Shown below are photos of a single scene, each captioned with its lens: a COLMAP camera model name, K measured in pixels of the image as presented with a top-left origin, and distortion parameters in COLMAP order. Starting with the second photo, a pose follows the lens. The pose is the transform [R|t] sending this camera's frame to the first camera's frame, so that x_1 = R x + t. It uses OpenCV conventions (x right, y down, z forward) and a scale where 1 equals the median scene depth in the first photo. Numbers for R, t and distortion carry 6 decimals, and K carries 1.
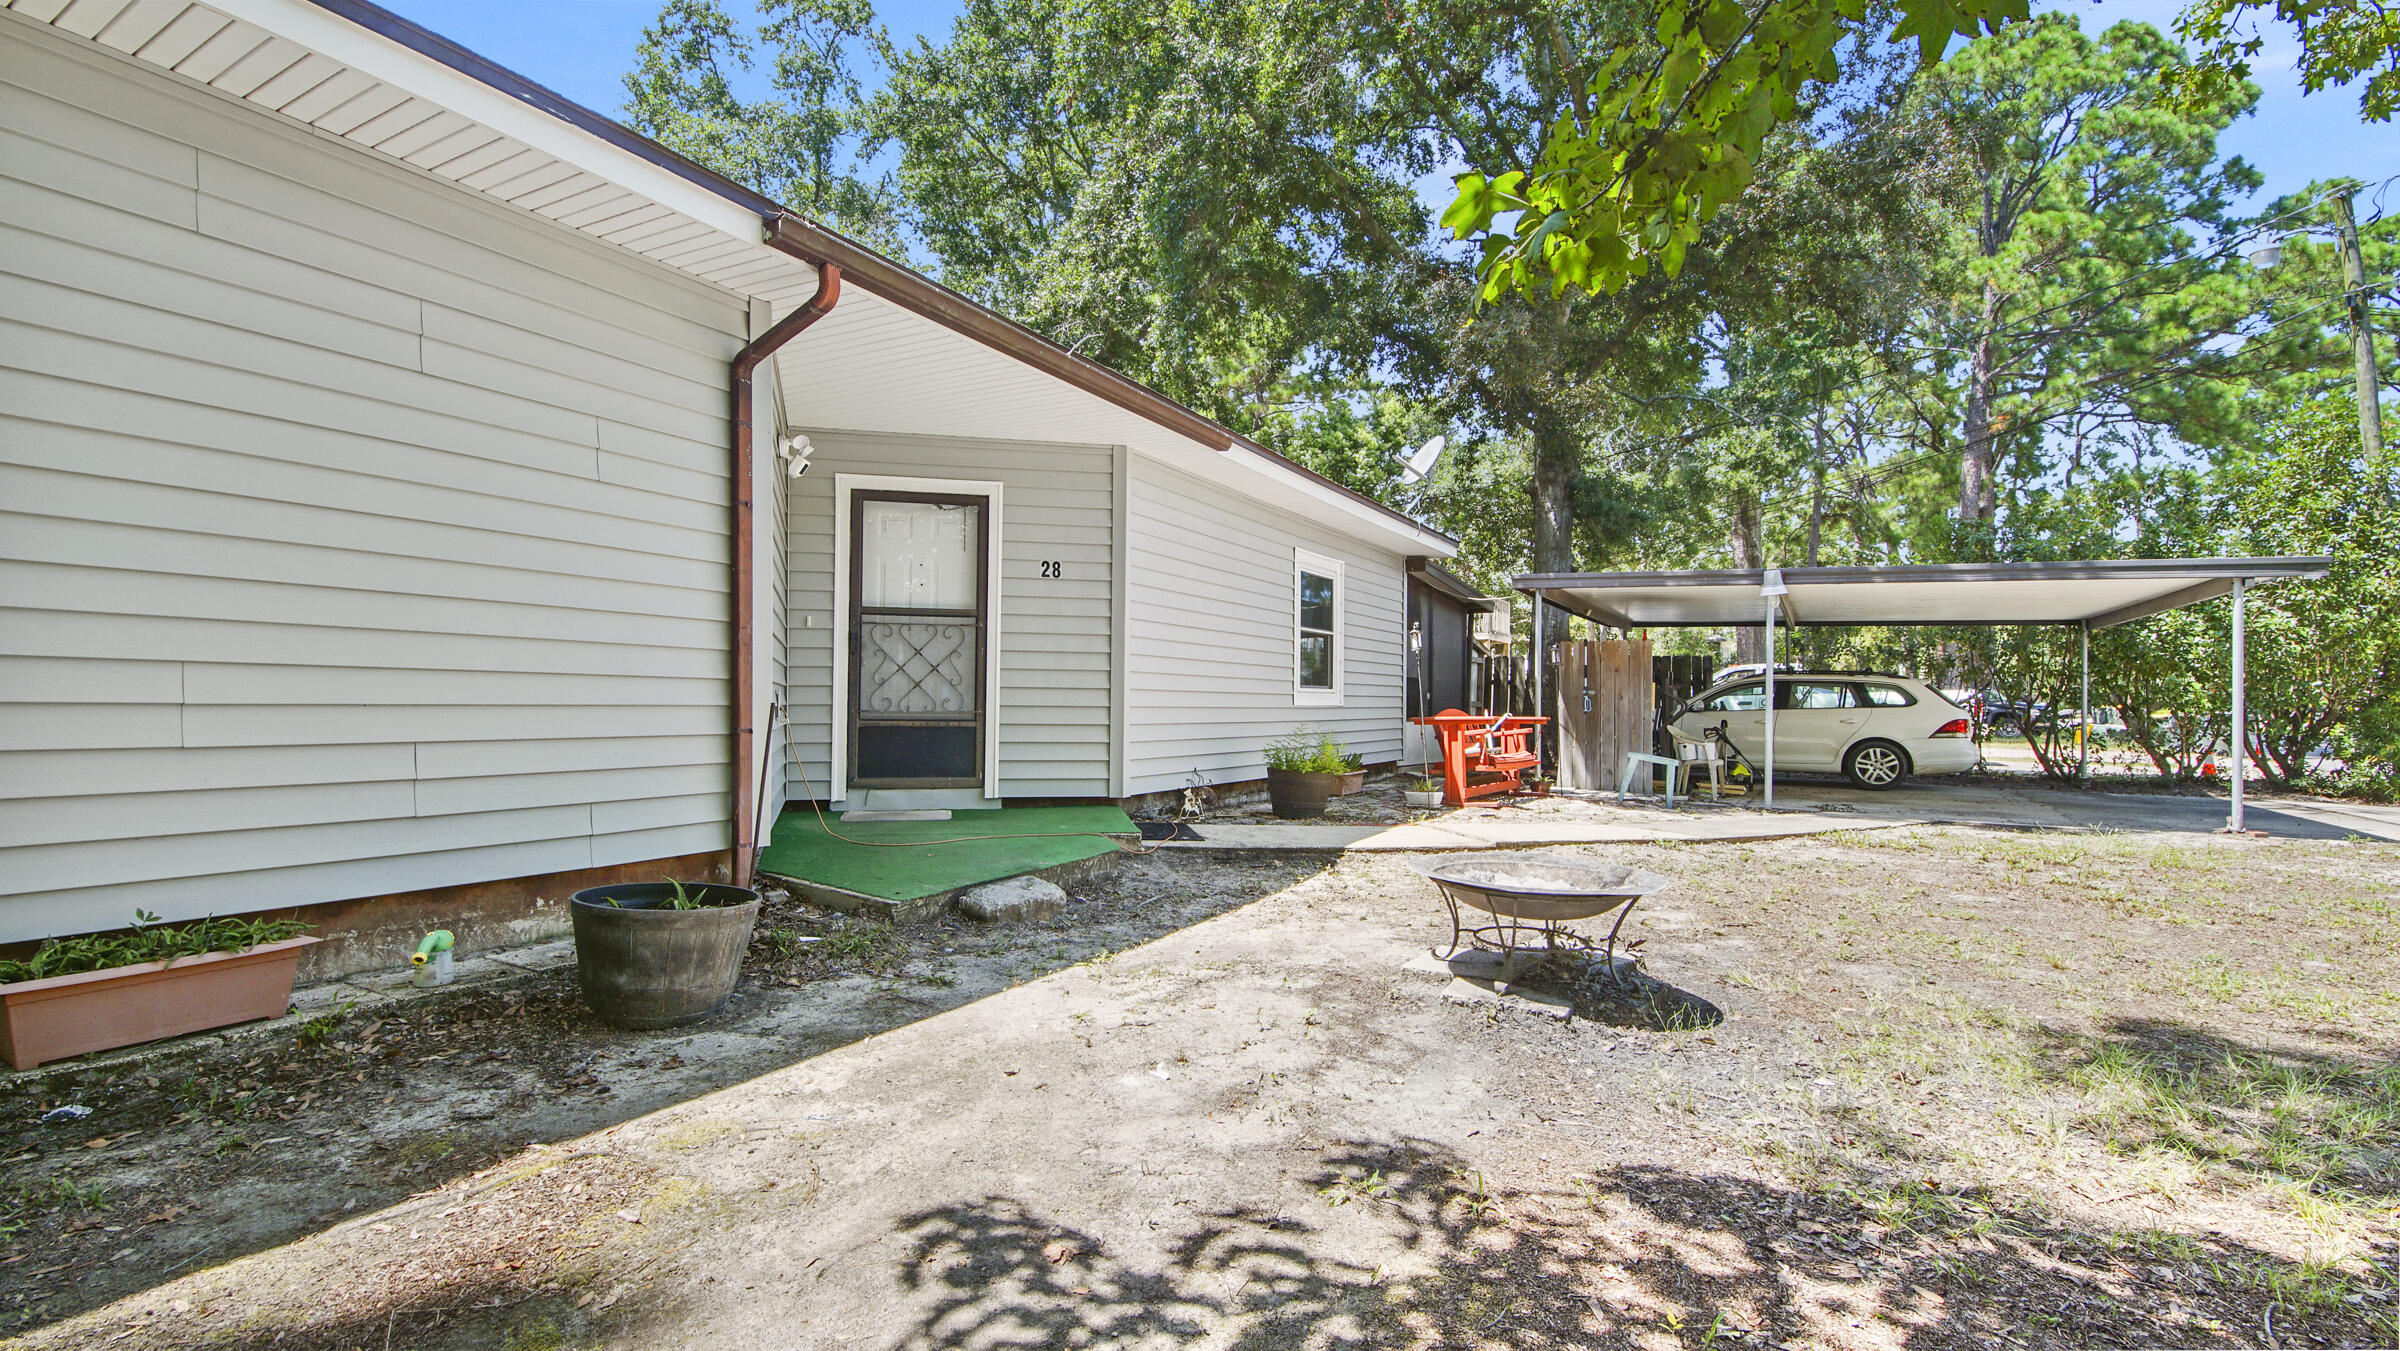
lens RADIAL K [[1070.3, 0, 1204.0], [0, 1070.3, 695.9], [0, 0, 1]] dist [0.073674, -0.044494]
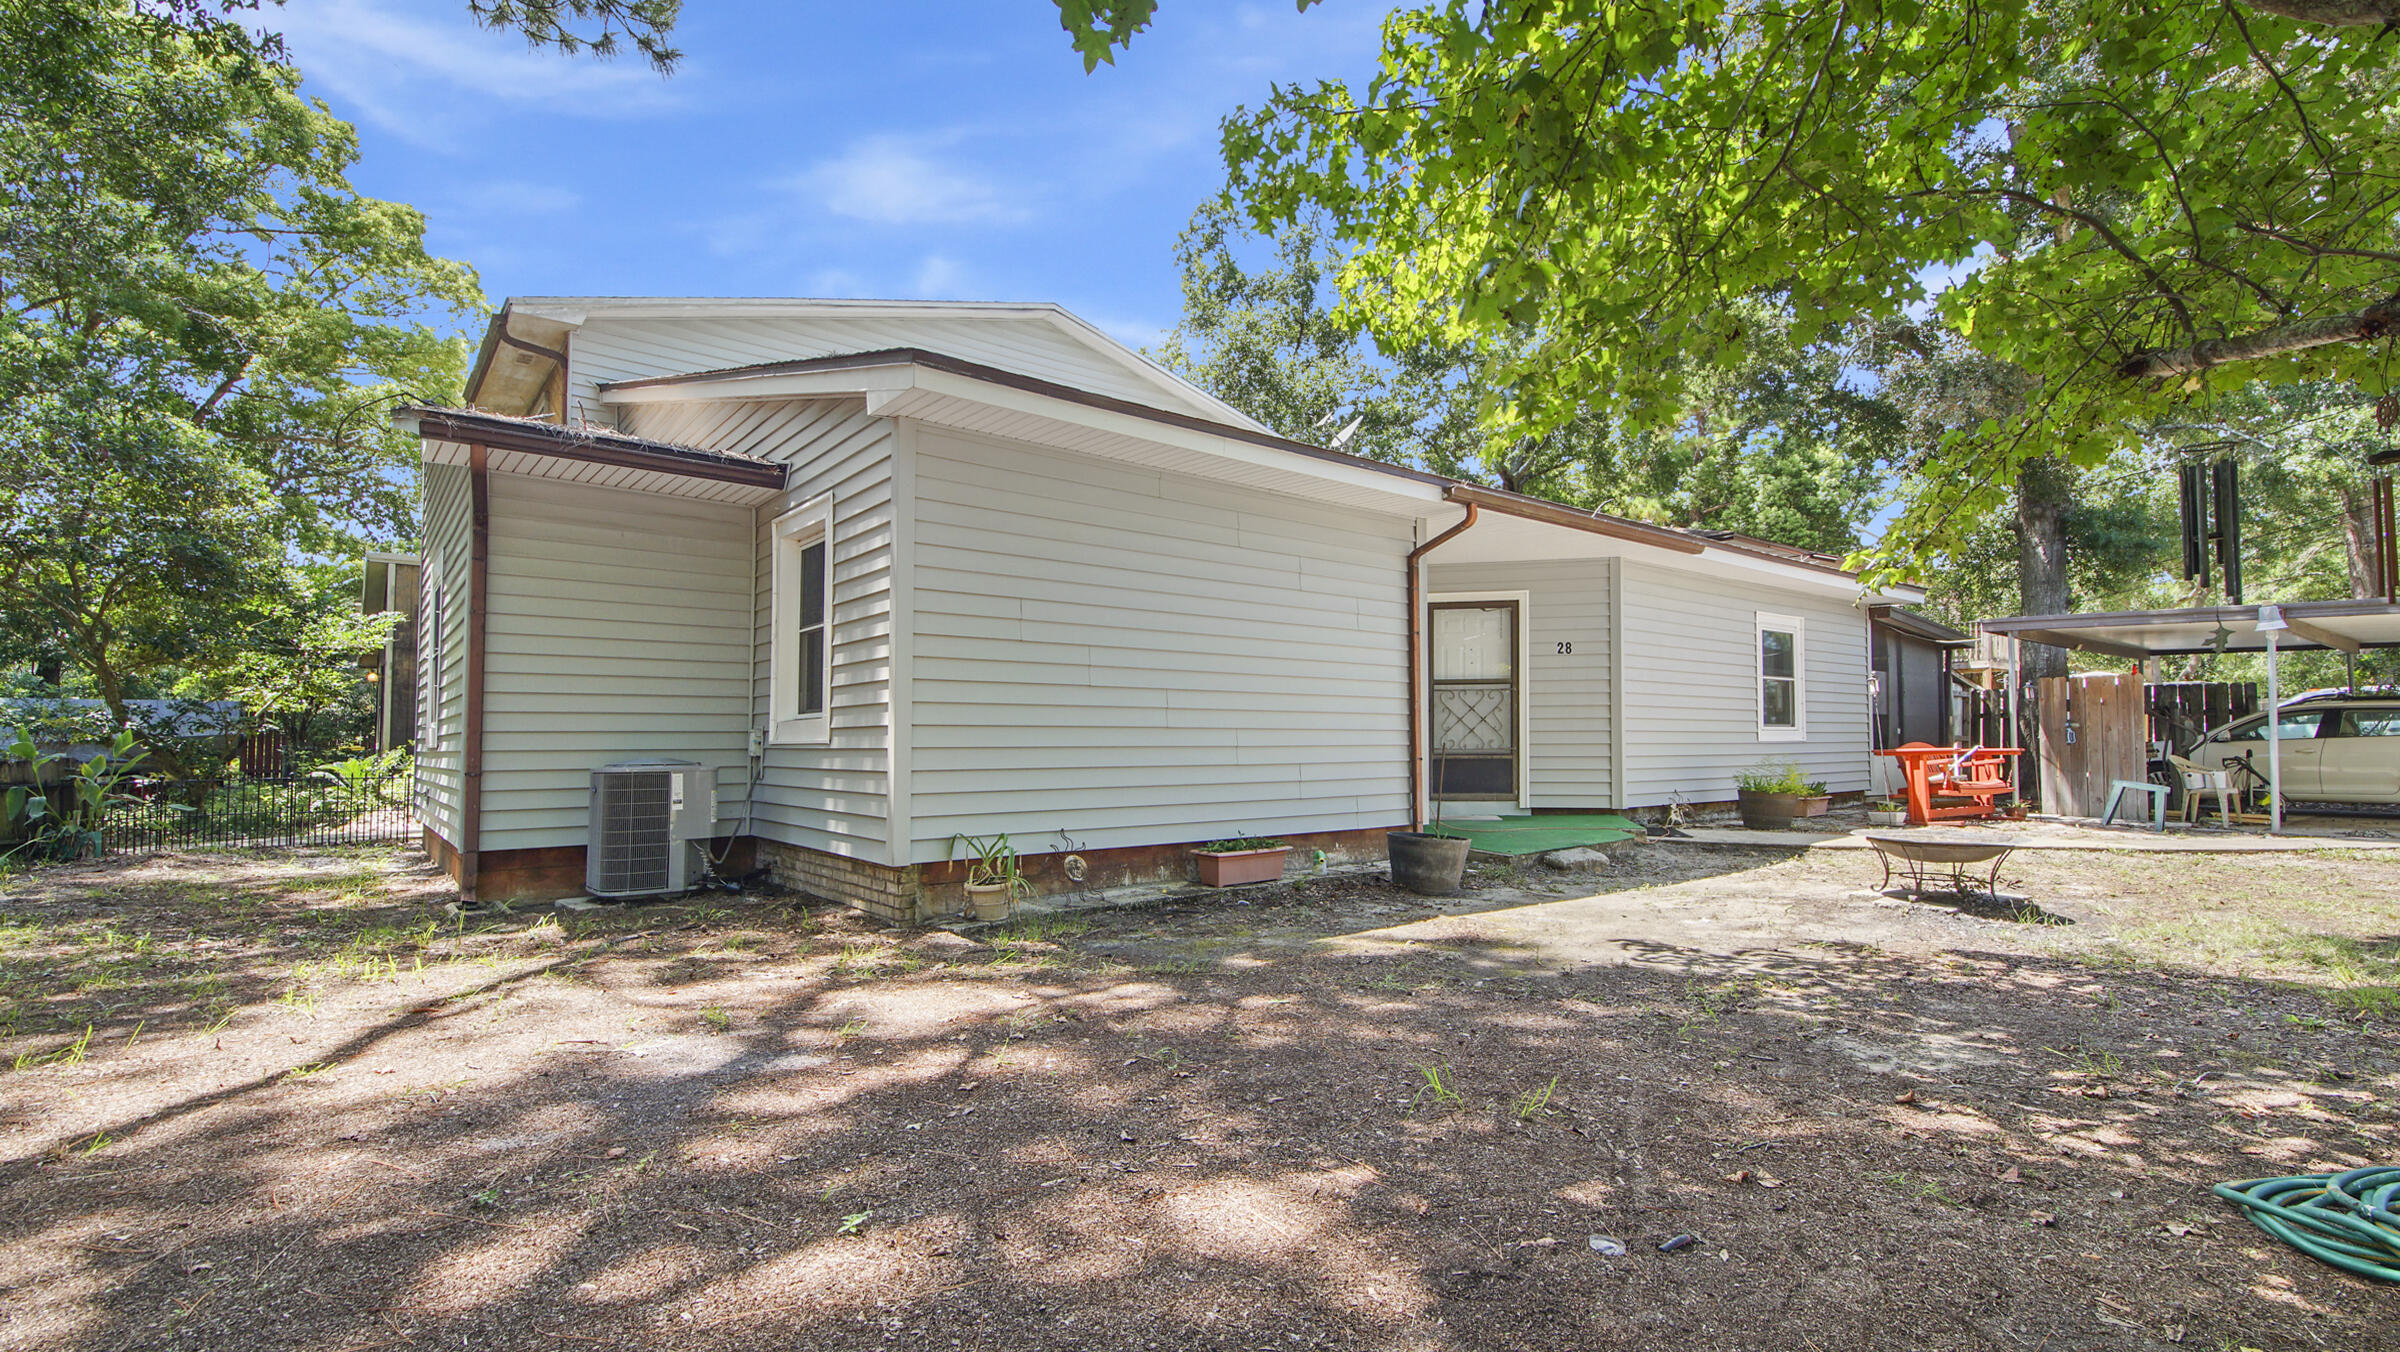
lens RADIAL K [[1041.0, 0, 1197.7], [0, 1041.0, 728.5], [0, 0, 1]] dist [0.051025, -0.029685]
pose [[0.923189, -0.019370, -0.383859, -0.051092], [0.016291, 0.999804, -0.011273, -0.002621], [0.384002, 0.004153, 0.923323, -0.400136]]
